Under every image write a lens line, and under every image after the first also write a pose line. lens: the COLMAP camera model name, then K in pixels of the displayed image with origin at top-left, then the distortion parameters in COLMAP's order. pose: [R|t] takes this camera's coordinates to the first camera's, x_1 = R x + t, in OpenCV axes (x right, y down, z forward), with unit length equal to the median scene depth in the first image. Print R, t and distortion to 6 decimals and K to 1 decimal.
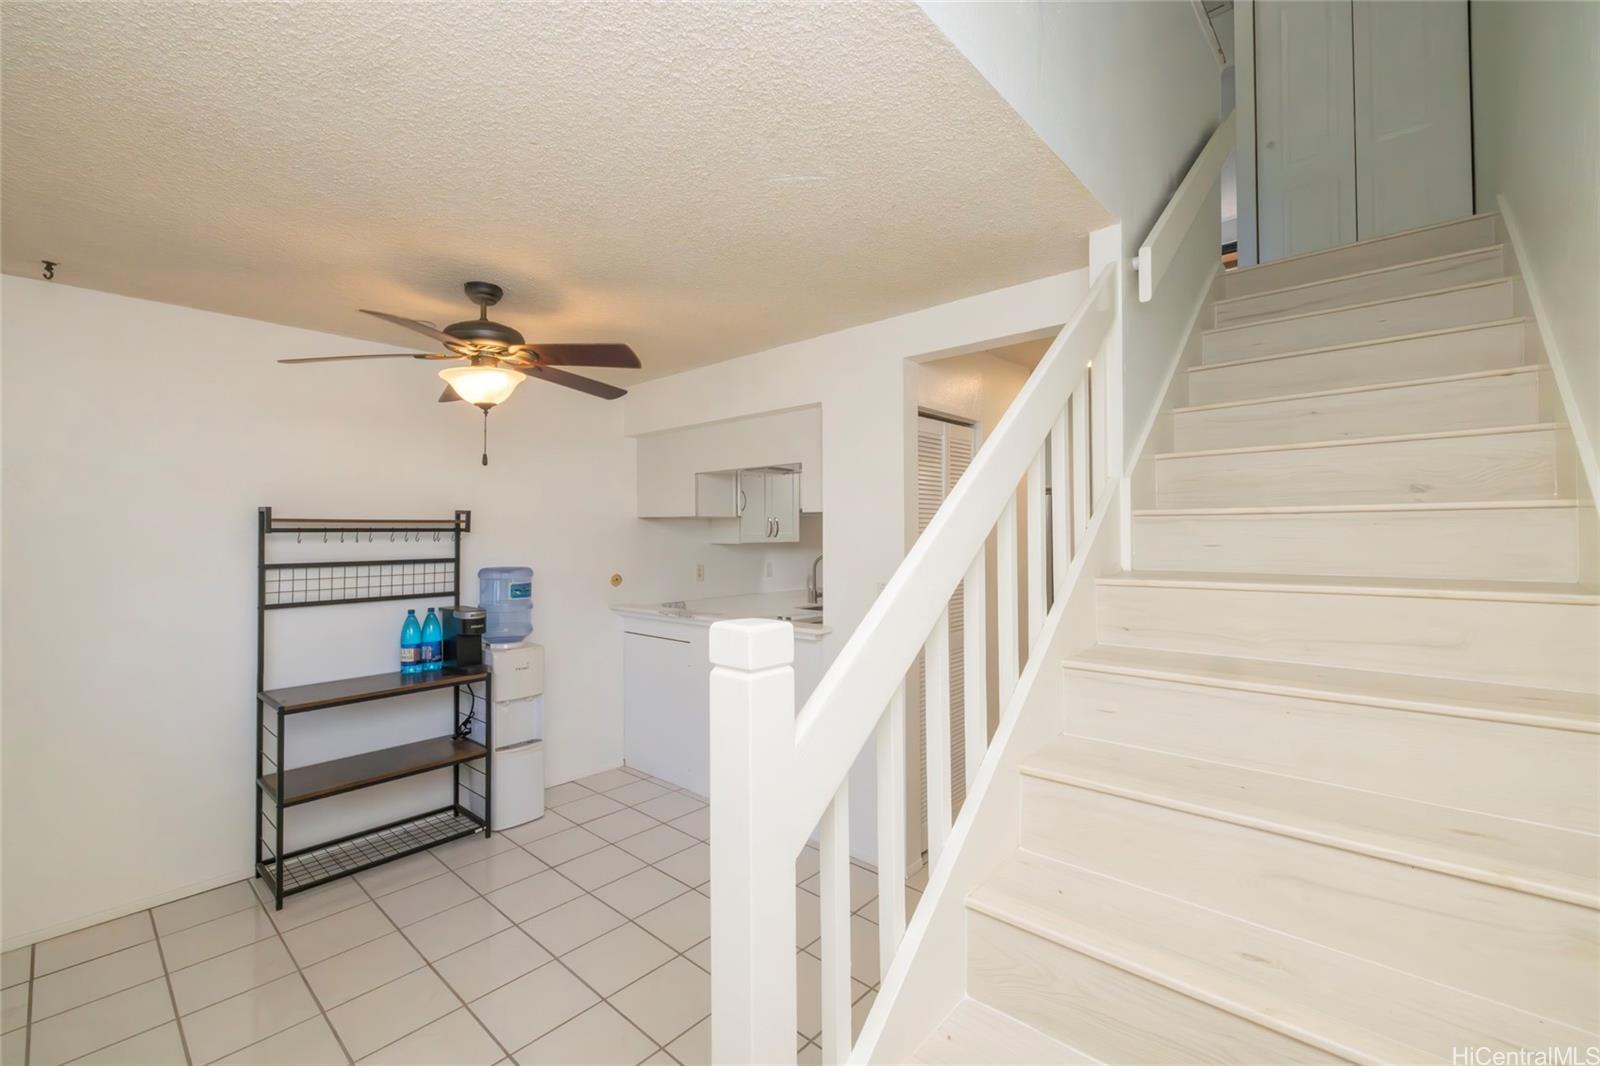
lens RADIAL K [[662.6, 0, 799.0], [0, 662.6, 524.9], [0, 0, 1]] dist [-0.001600, -0.000762]
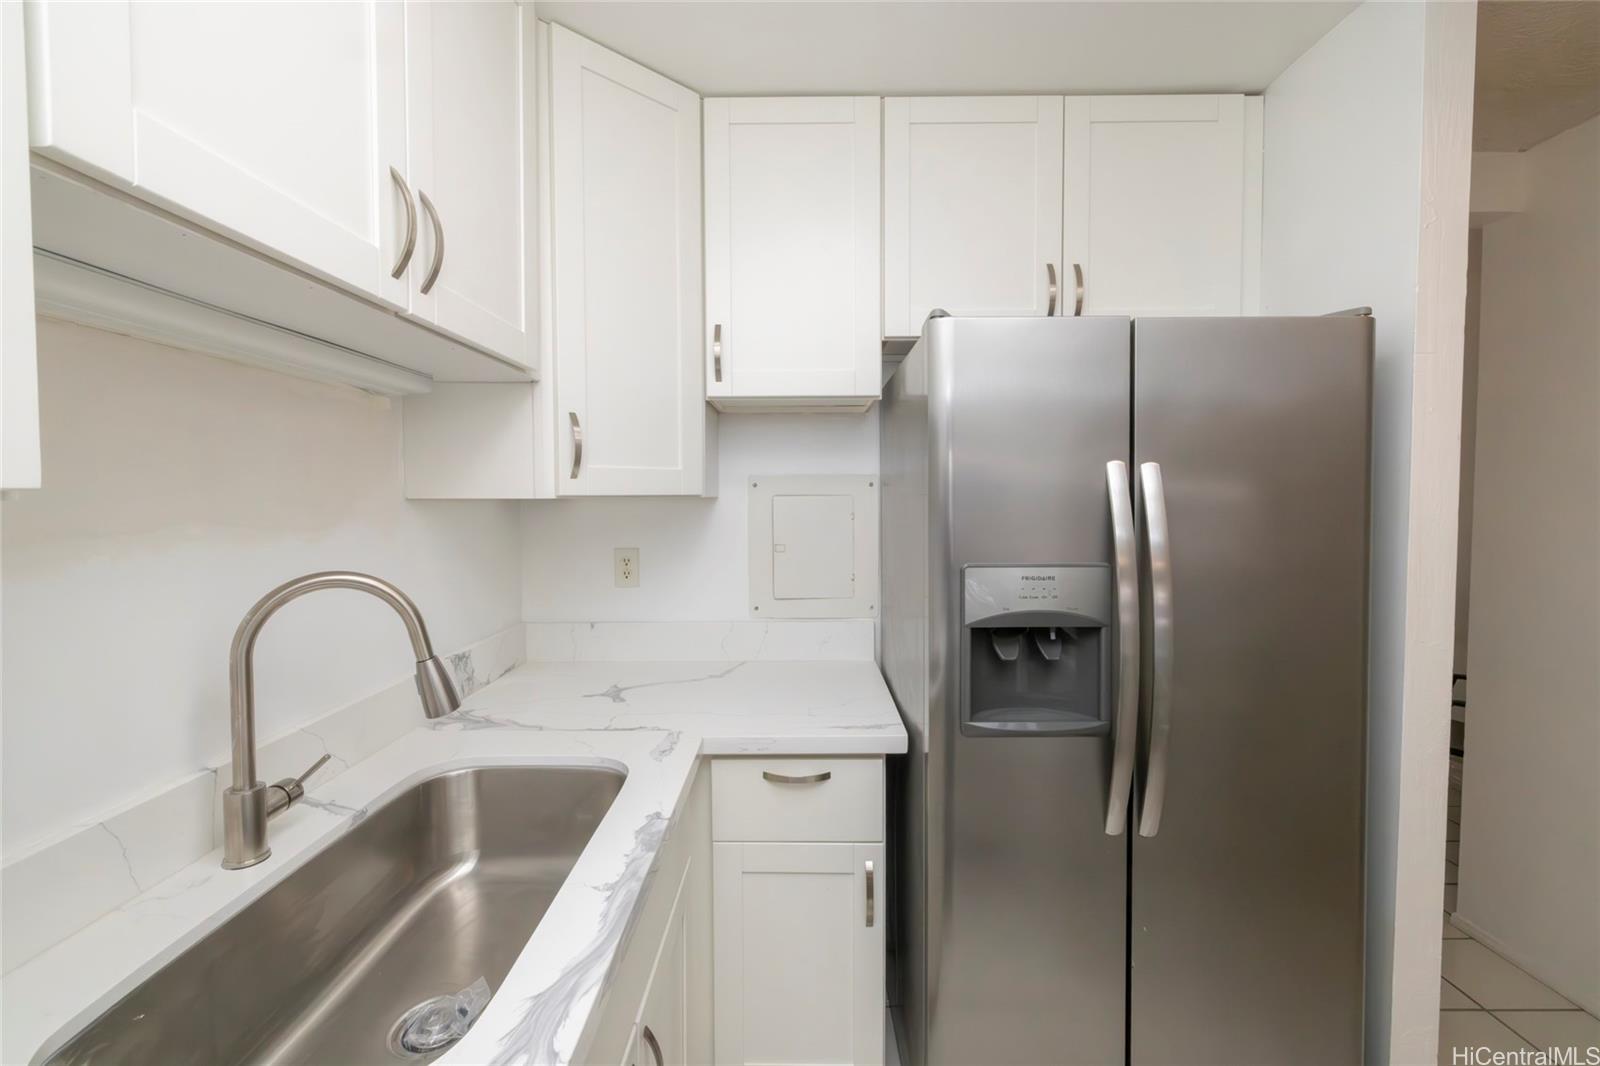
lens RADIAL K [[662.6, 0, 799.0], [0, 662.6, 524.9], [0, 0, 1]] dist [-0.001600, -0.000762]
pose [[0.750140, -0.018164, 0.661030, 0.032550], [-0.012168, 0.999074, 0.041262, 0.042849], [-0.661167, -0.038996, 0.749224, 1.353552]]
